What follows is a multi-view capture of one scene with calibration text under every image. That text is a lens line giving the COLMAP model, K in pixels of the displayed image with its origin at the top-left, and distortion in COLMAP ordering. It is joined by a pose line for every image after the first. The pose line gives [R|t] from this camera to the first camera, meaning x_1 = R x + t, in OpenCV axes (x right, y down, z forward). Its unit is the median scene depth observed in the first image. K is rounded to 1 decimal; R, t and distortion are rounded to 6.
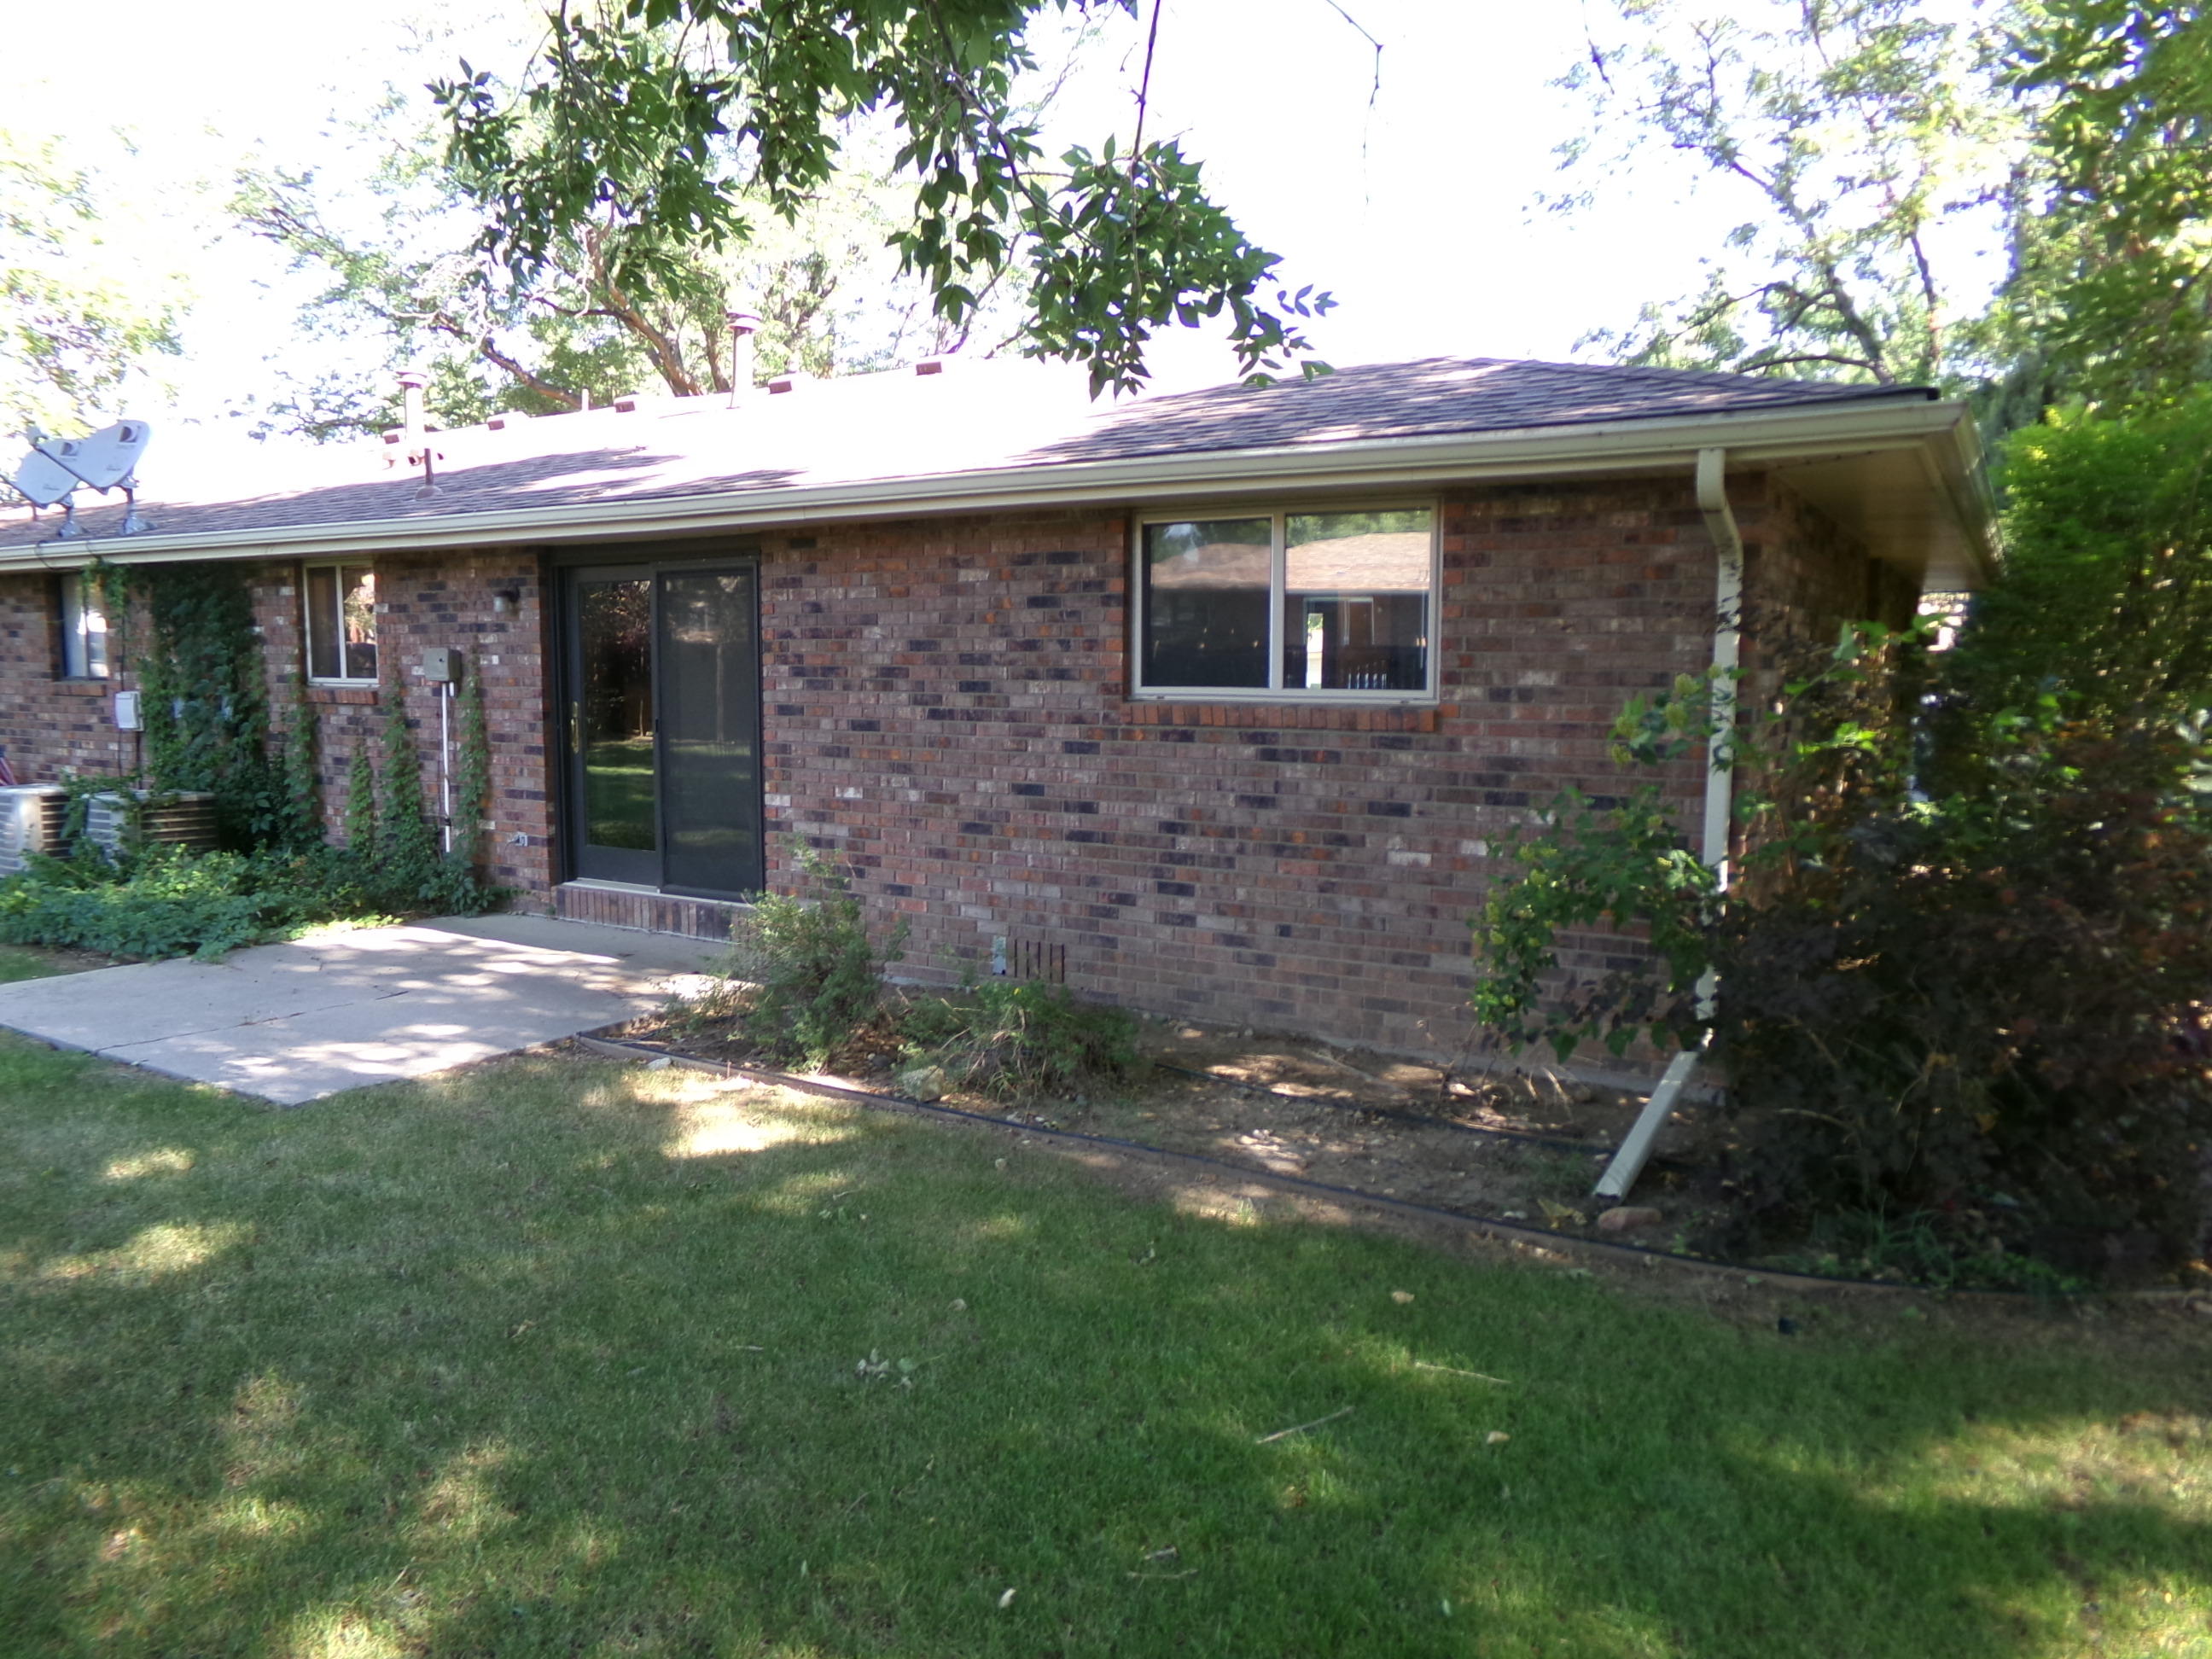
lens RADIAL K [[1601.0, 0, 1106.1], [0, 1601.0, 823.0], [0, 0, 1]] dist [-0.011452, 0.070247]
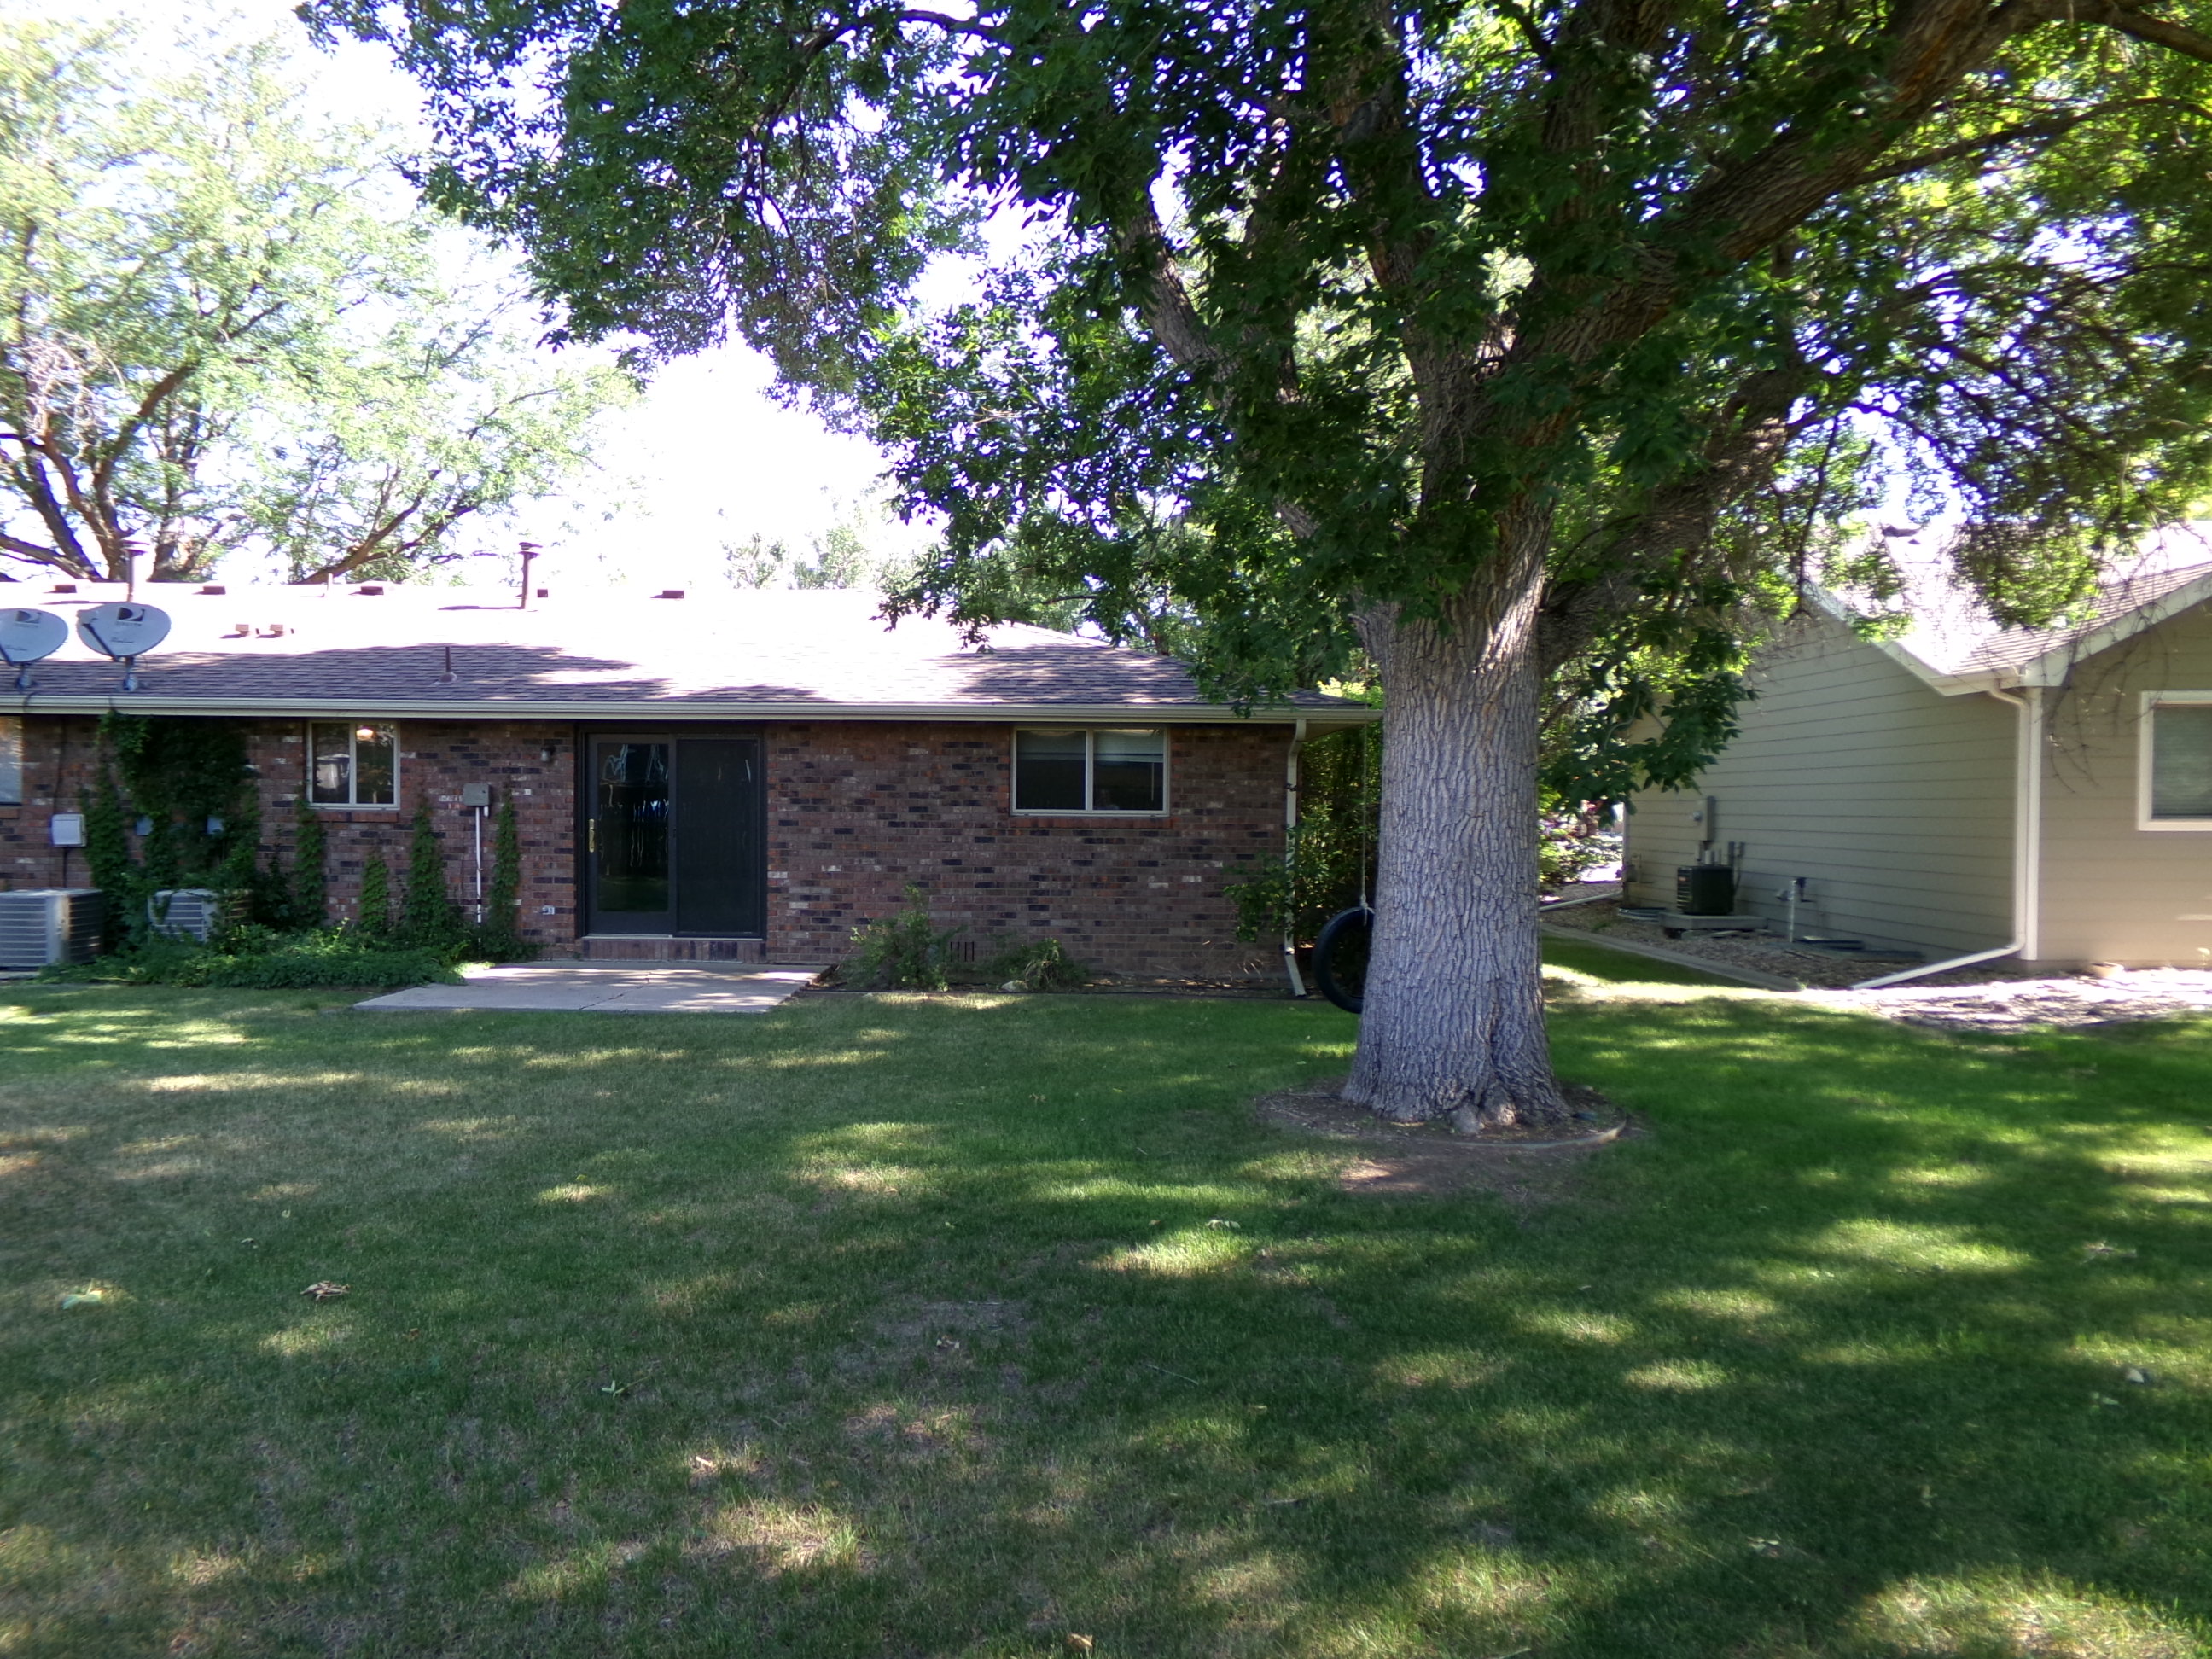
lens RADIAL K [[1601.0, 0, 1105.5], [0, 1601.0, 834.3], [0, 0, 1]] dist [-0.011452, 0.070247]
pose [[0.803178, -0.006529, 0.595703, -0.953606], [0.052218, 0.996863, -0.059479, 0.063637], [-0.593446, 0.078879, 0.801000, -0.598655]]
